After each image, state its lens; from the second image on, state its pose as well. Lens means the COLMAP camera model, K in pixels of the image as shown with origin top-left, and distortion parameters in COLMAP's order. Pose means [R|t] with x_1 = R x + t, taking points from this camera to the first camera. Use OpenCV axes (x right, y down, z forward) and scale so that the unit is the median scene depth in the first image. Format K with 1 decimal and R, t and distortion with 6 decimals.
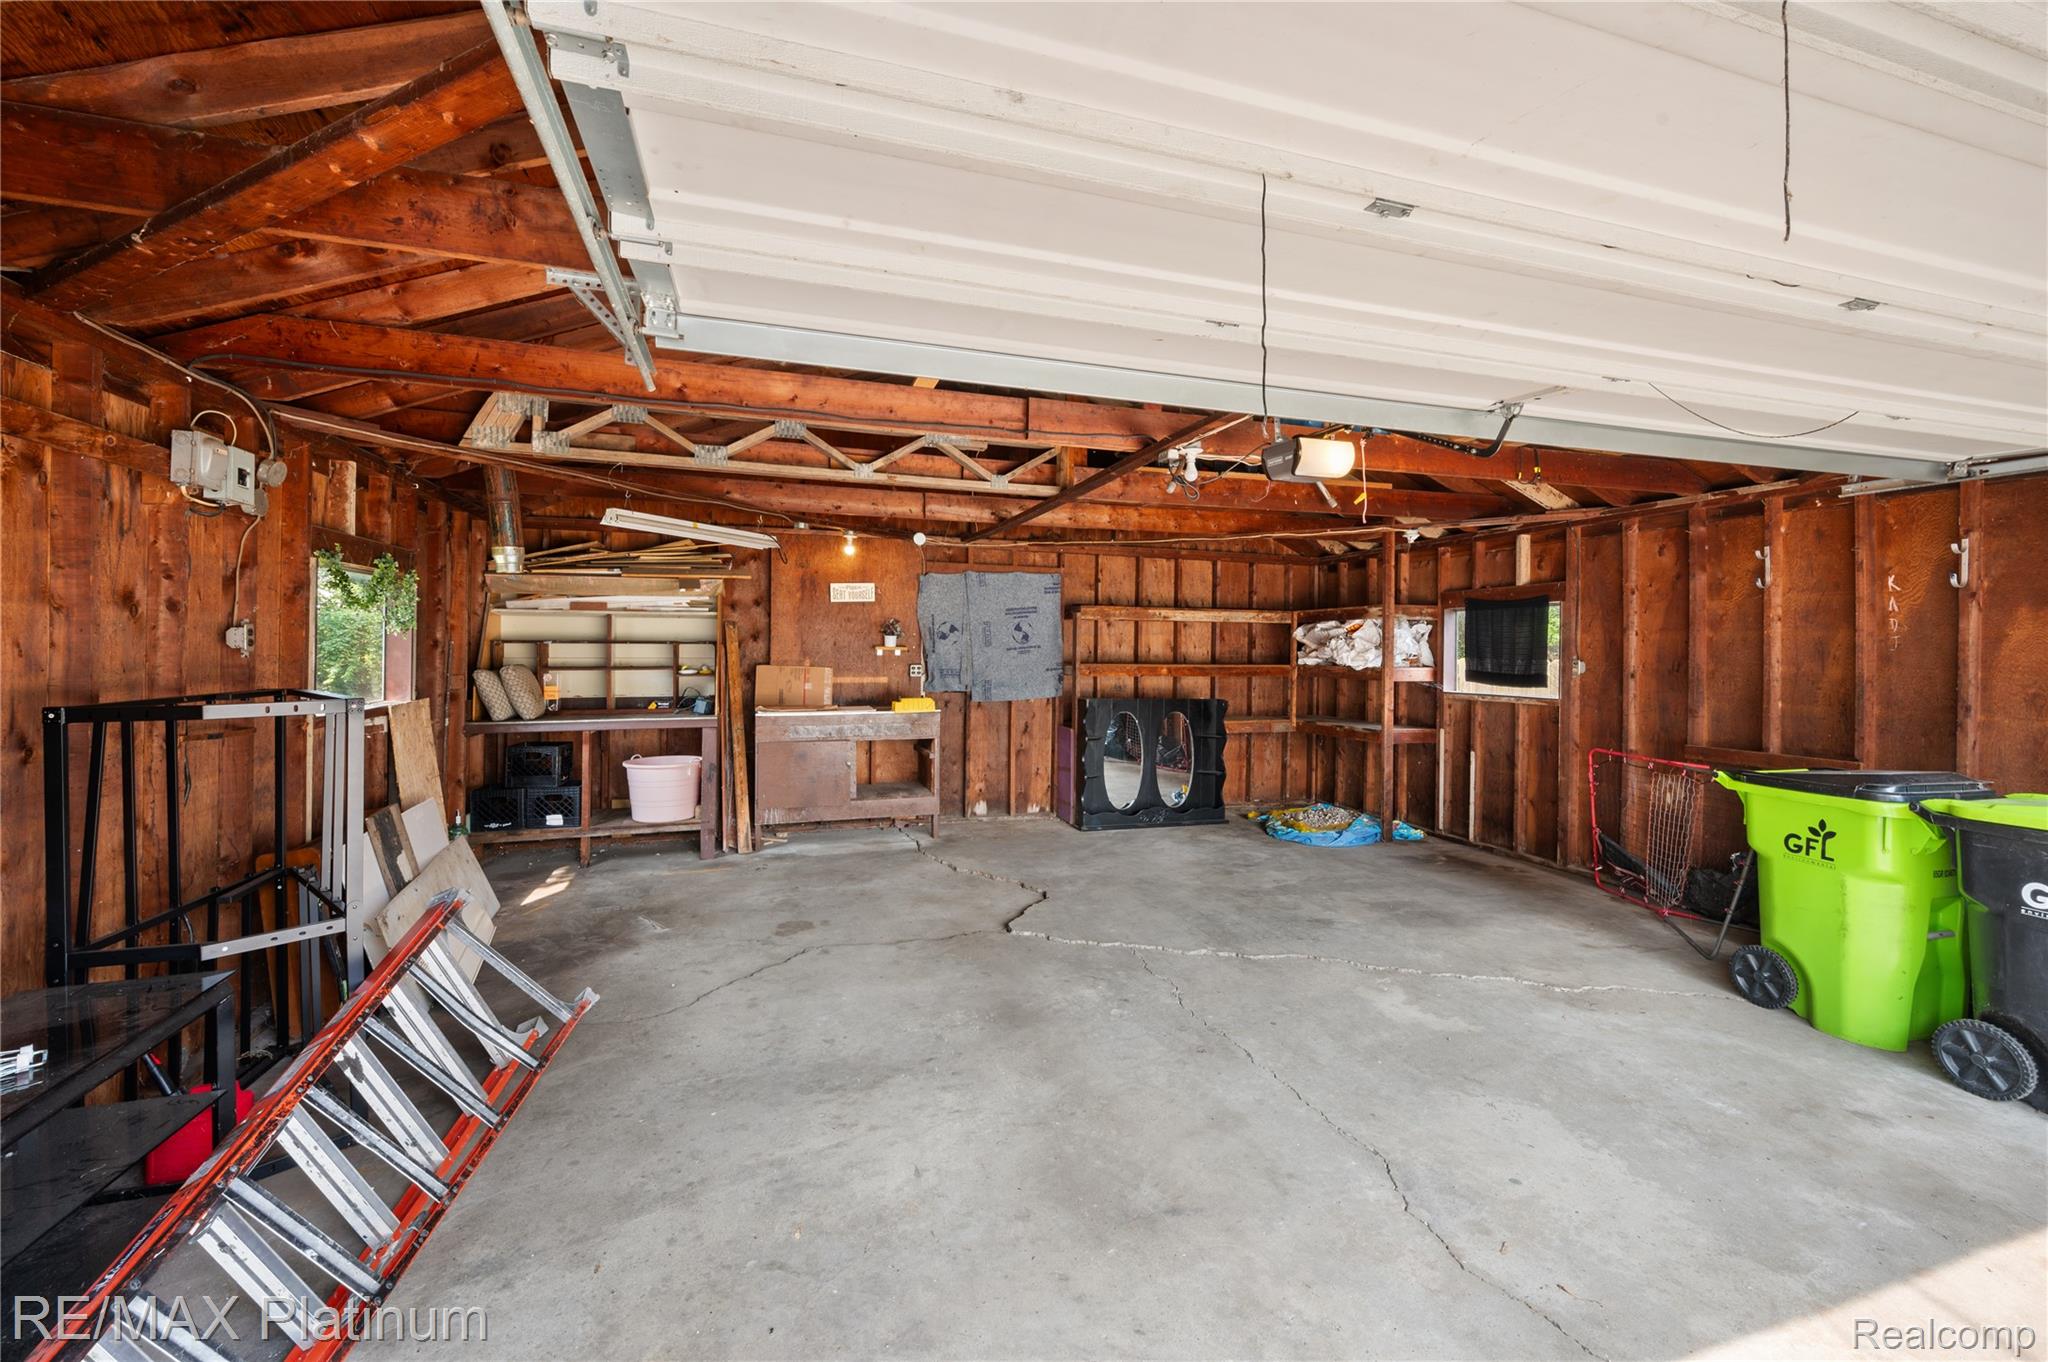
lens RADIAL K [[816.1, 0, 1024.0], [0, 816.1, 681.0], [0, 0, 1]] dist [-0.001034, 0.000007]
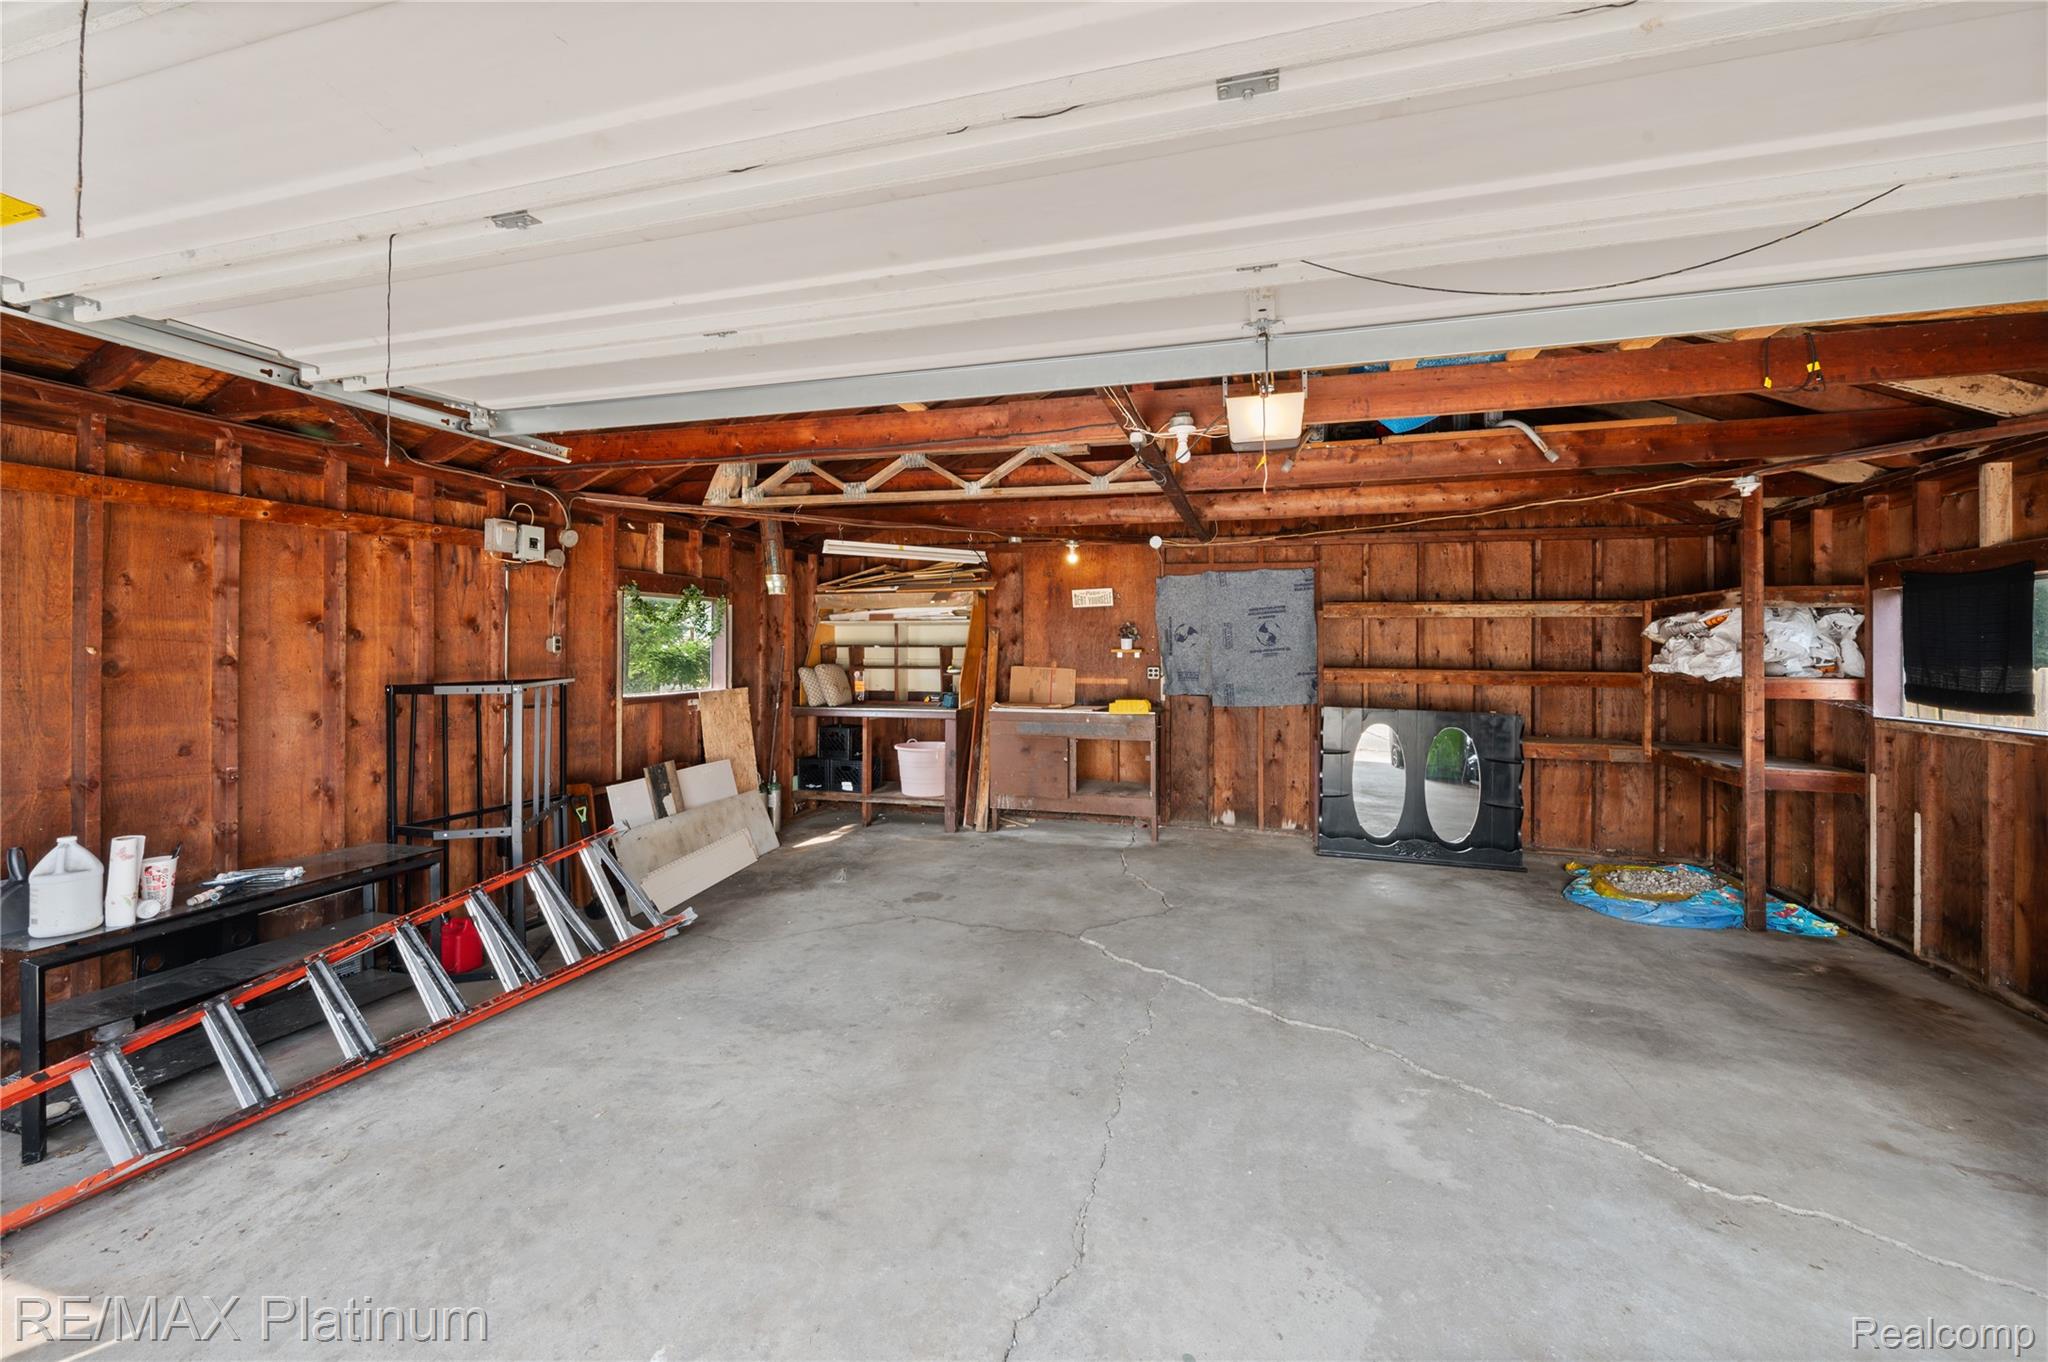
lens RADIAL K [[794.5, 0, 1026.1], [0, 794.5, 674.5], [0, 0, 1]] dist [-0.001164, -0.000165]
pose [[0.837057, 0.015130, -0.546906, 0.318337], [-0.020757, 0.999776, -0.004110, -0.004144], [0.546721, 0.014792, 0.837184, 0.108971]]
